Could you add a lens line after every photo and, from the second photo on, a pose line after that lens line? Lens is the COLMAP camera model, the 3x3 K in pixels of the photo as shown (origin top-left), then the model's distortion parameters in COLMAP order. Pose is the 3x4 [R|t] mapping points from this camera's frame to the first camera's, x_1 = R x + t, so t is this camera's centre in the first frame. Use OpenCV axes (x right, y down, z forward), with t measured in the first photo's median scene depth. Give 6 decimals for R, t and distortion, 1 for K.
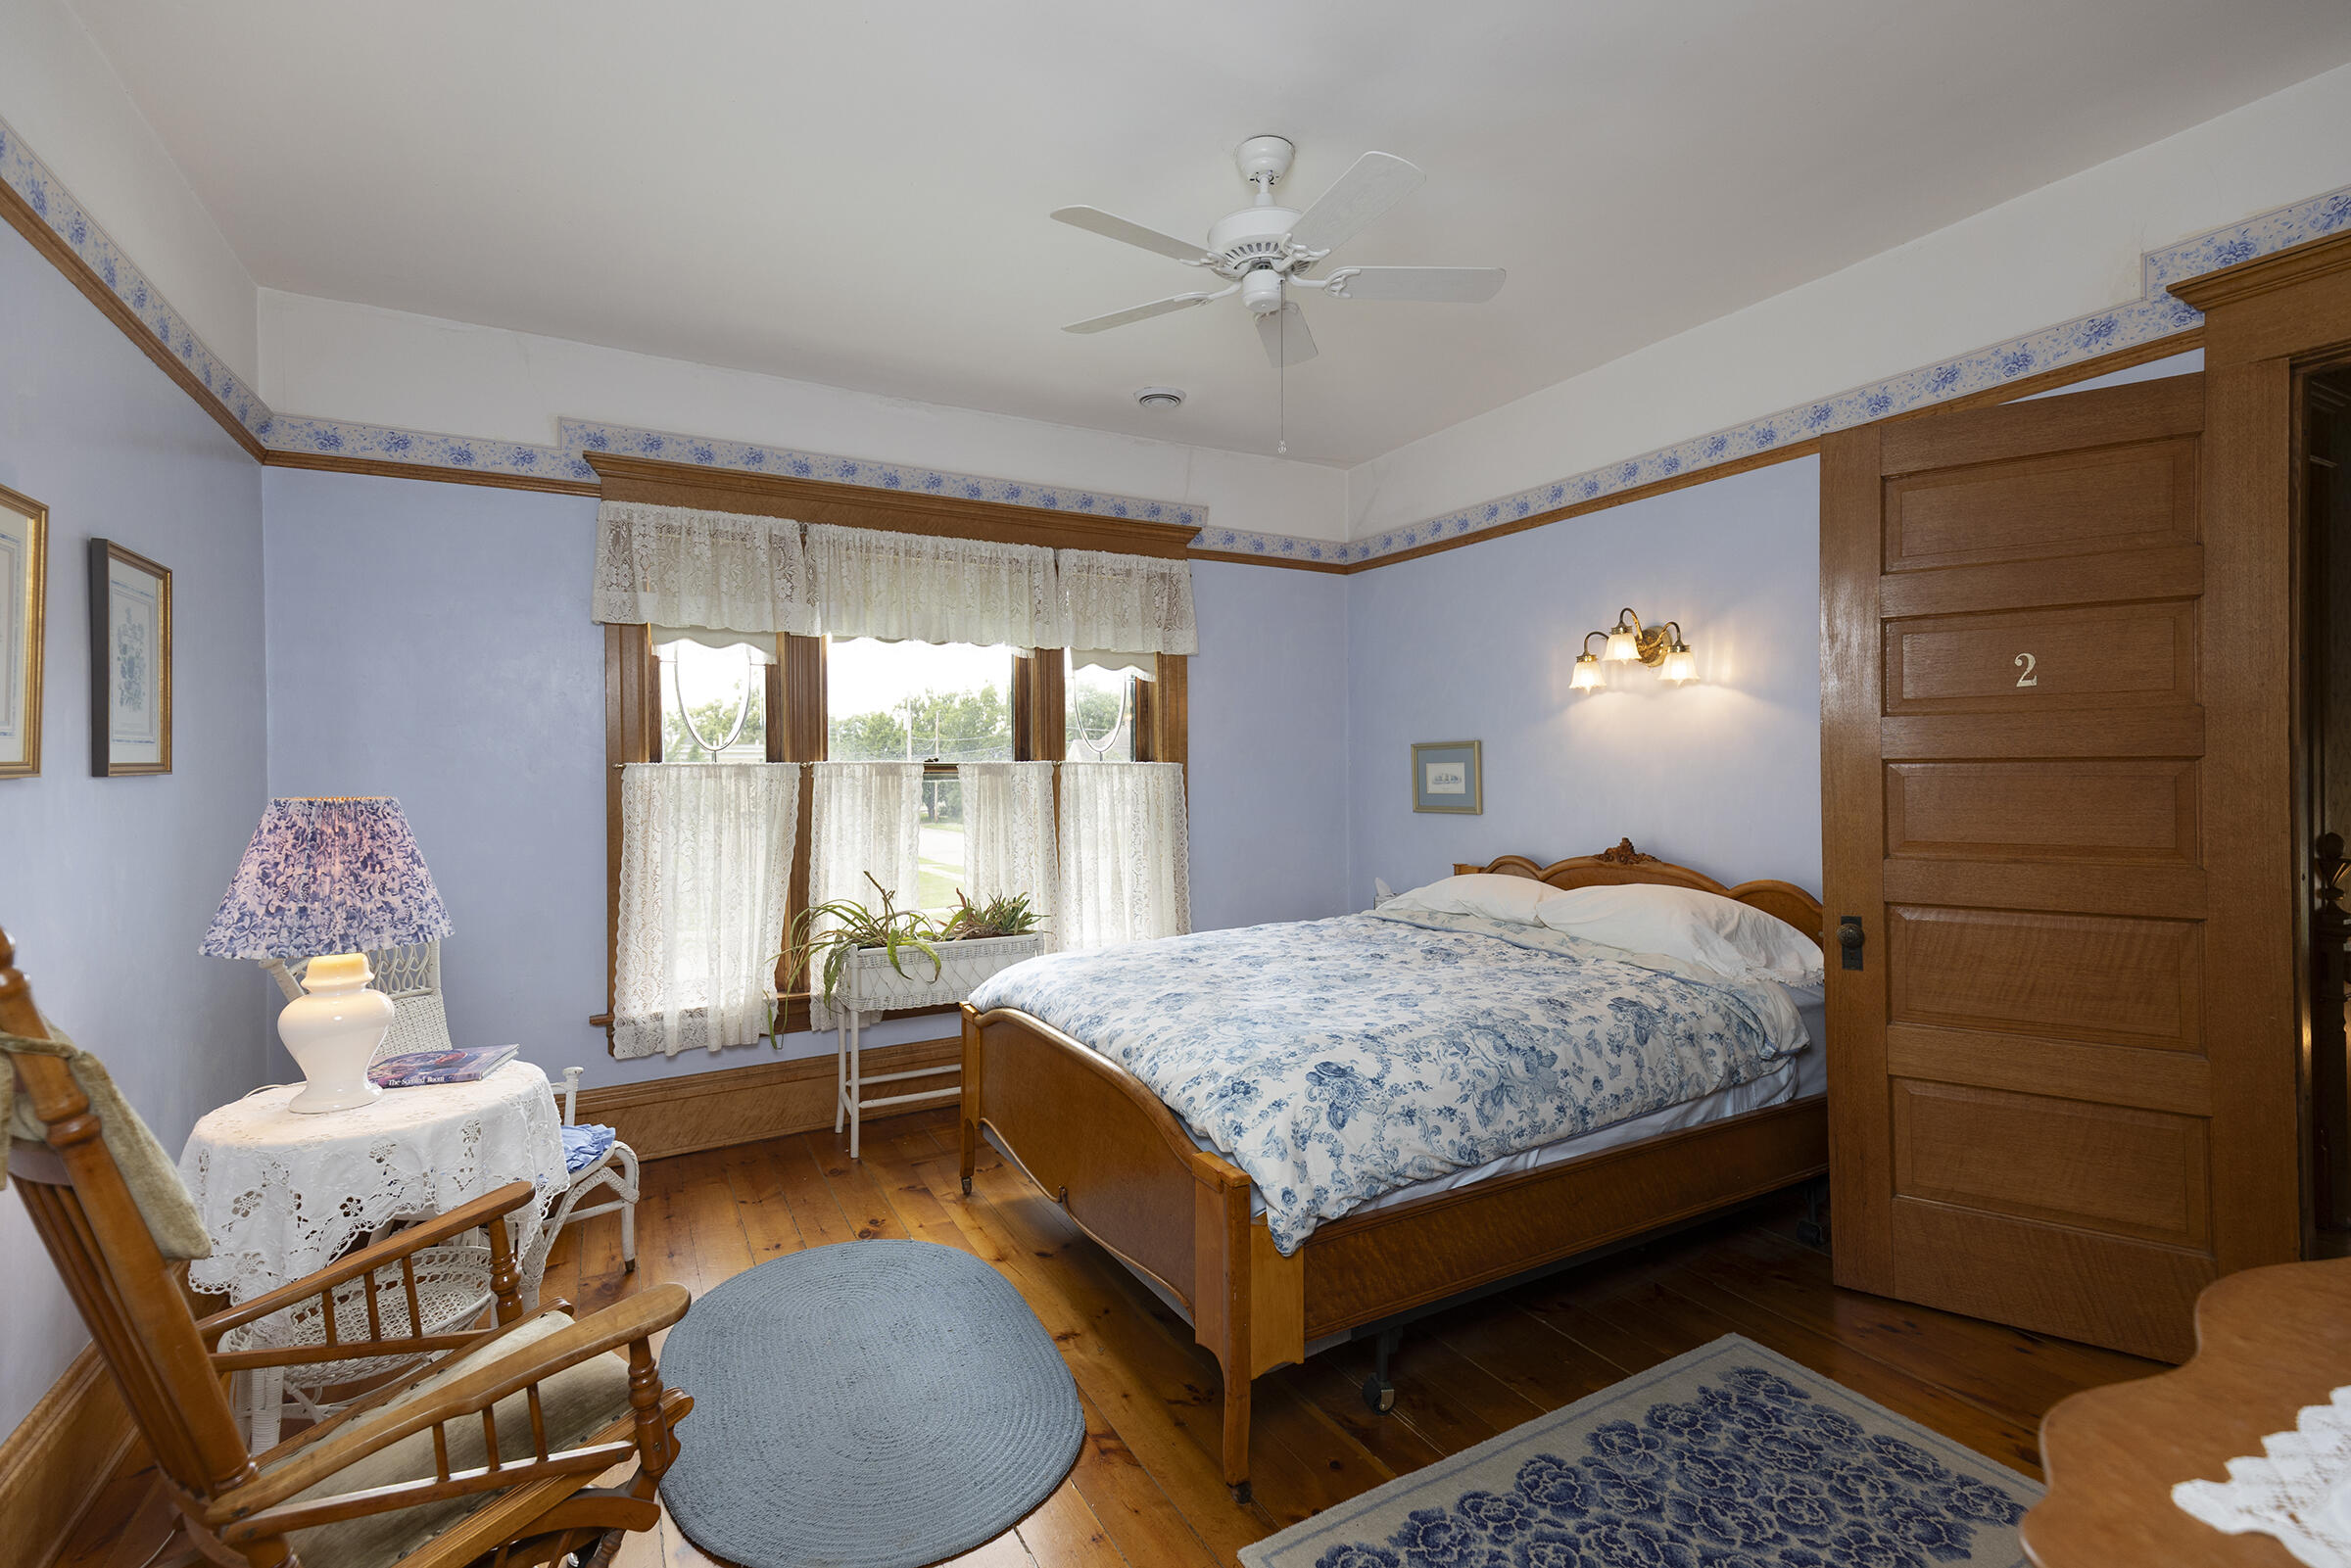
lens RADIAL K [[1063.2, 0, 1178.5], [0, 1063.2, 772.0], [0, 0, 1]] dist [0.036909, -0.000321]
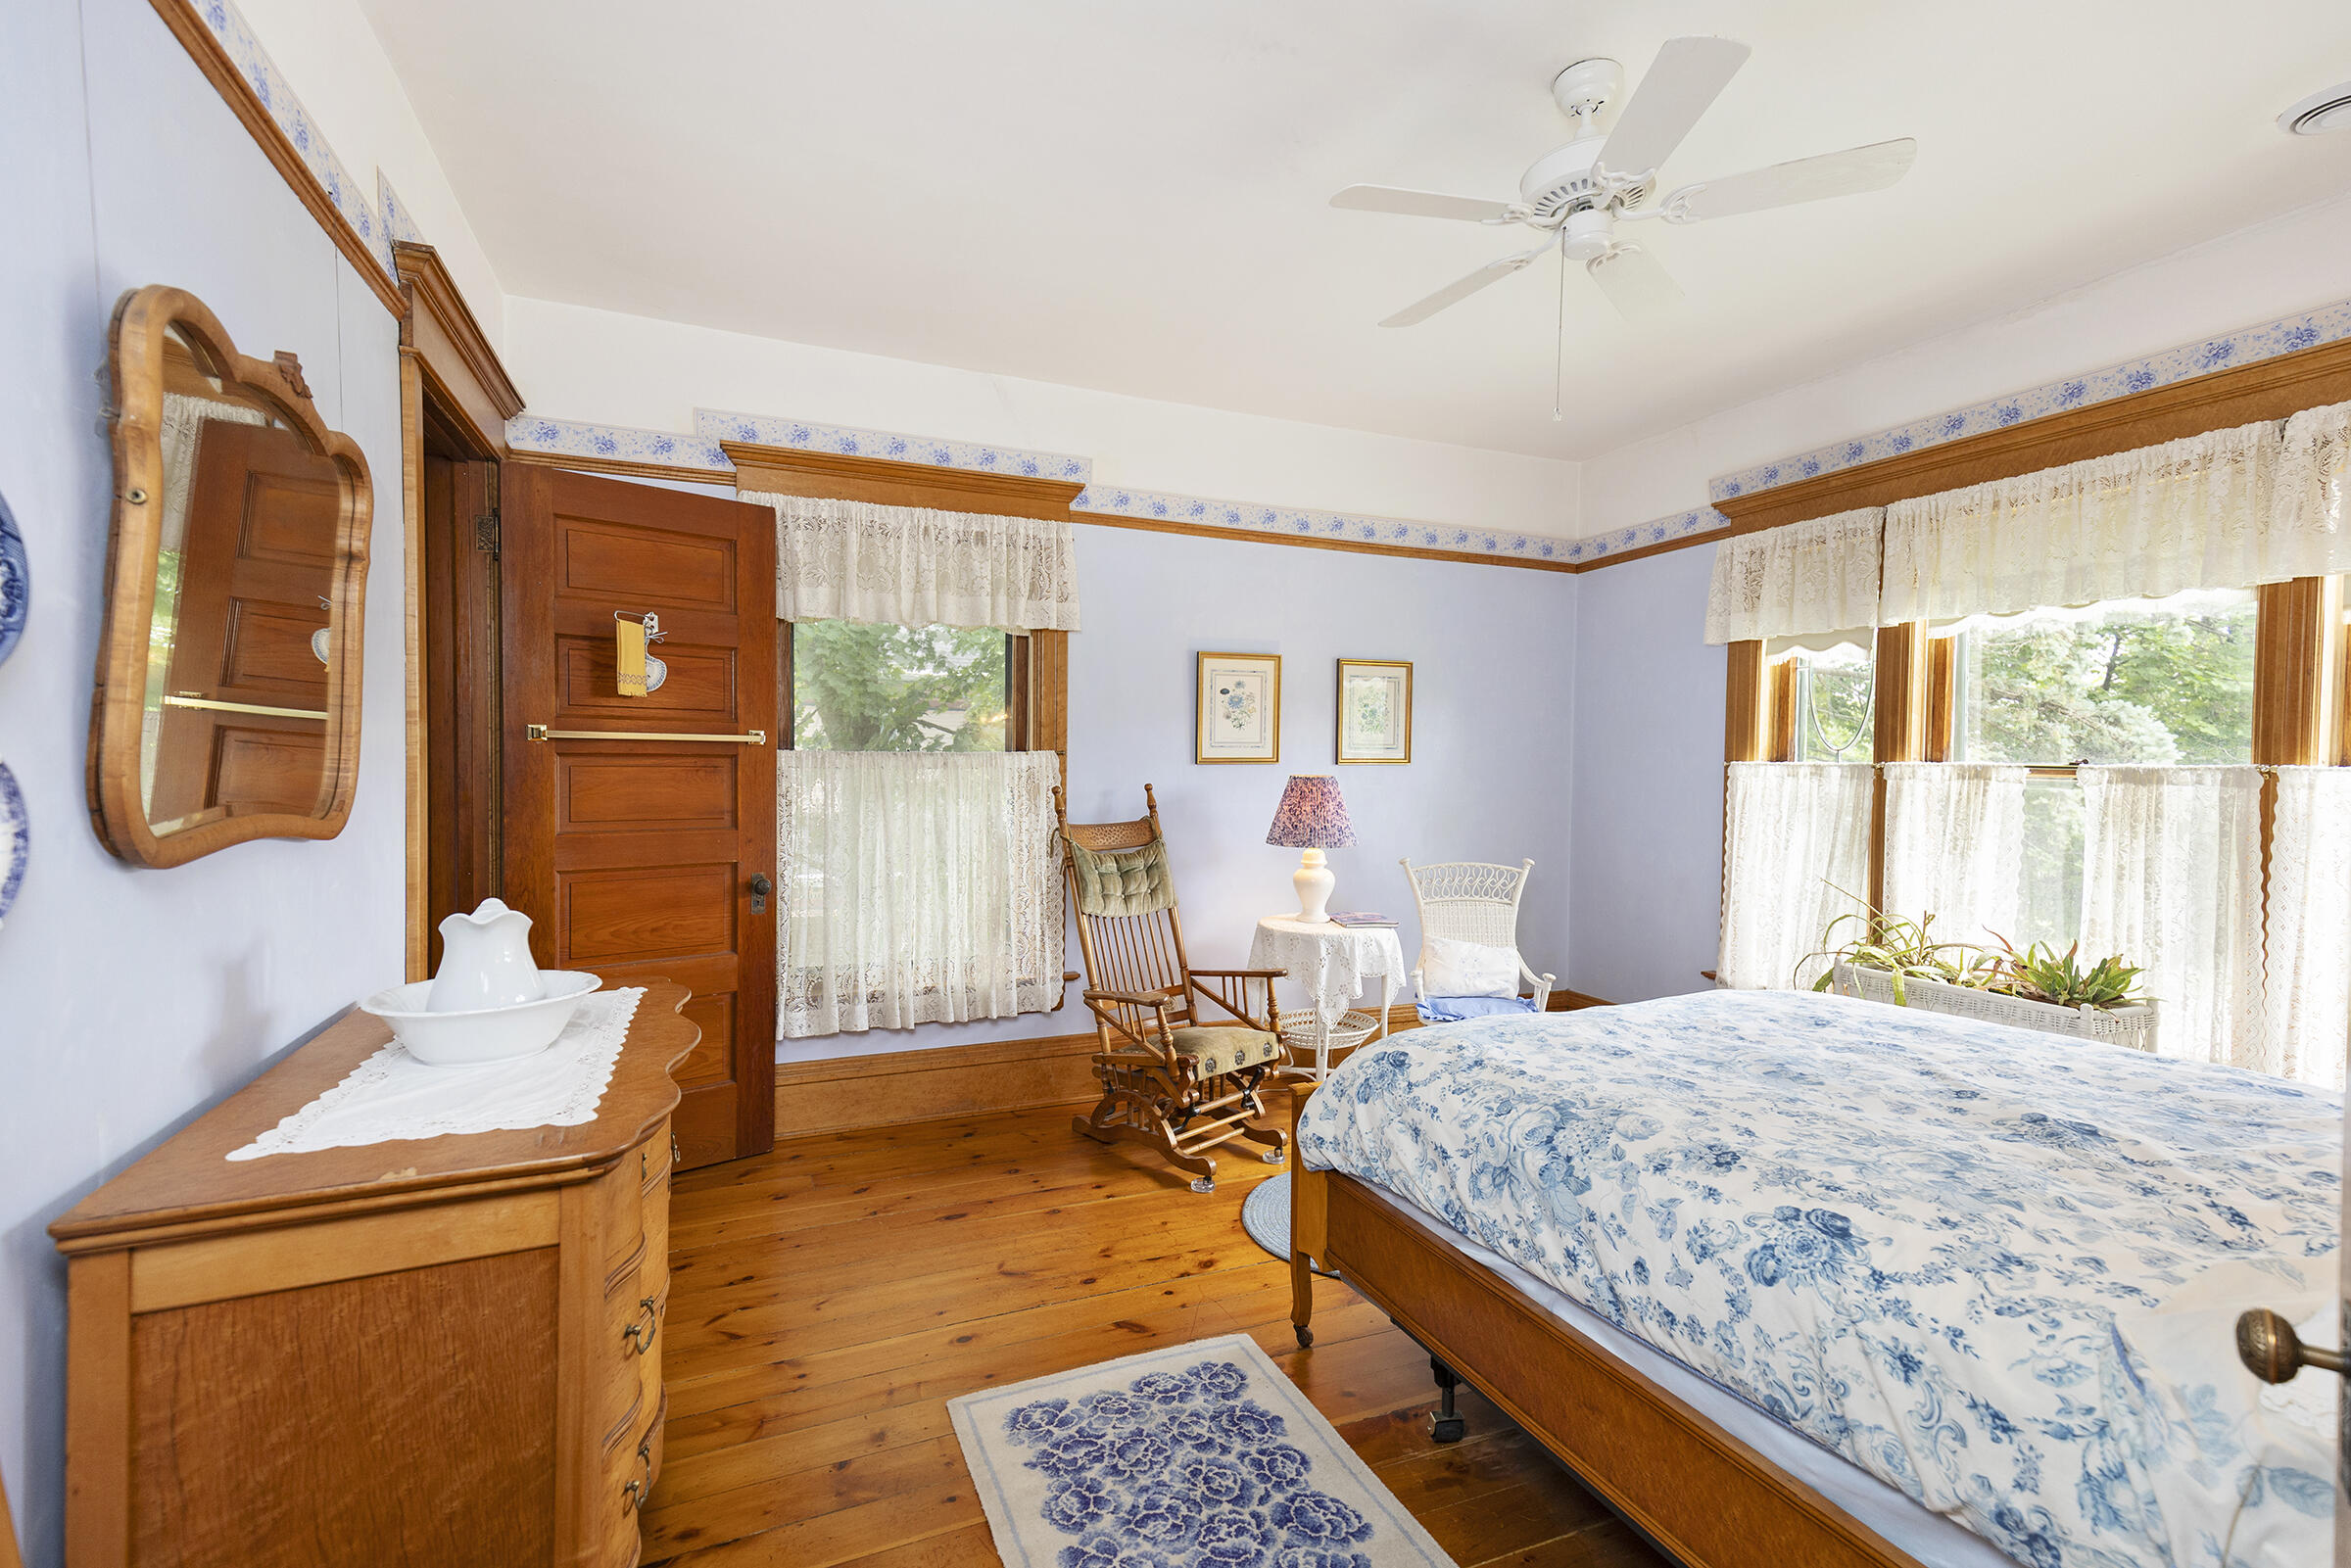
lens RADIAL K [[1063.2, 0, 1178.5], [0, 1063.2, 772.0], [0, 0, 1]] dist [0.036909, -0.000321]
pose [[-0.111143, 0.019390, -0.993615, 1.089292], [-0.015861, 0.999648, 0.021282, -0.017487], [0.993678, 0.018125, -0.110796, 0.814563]]
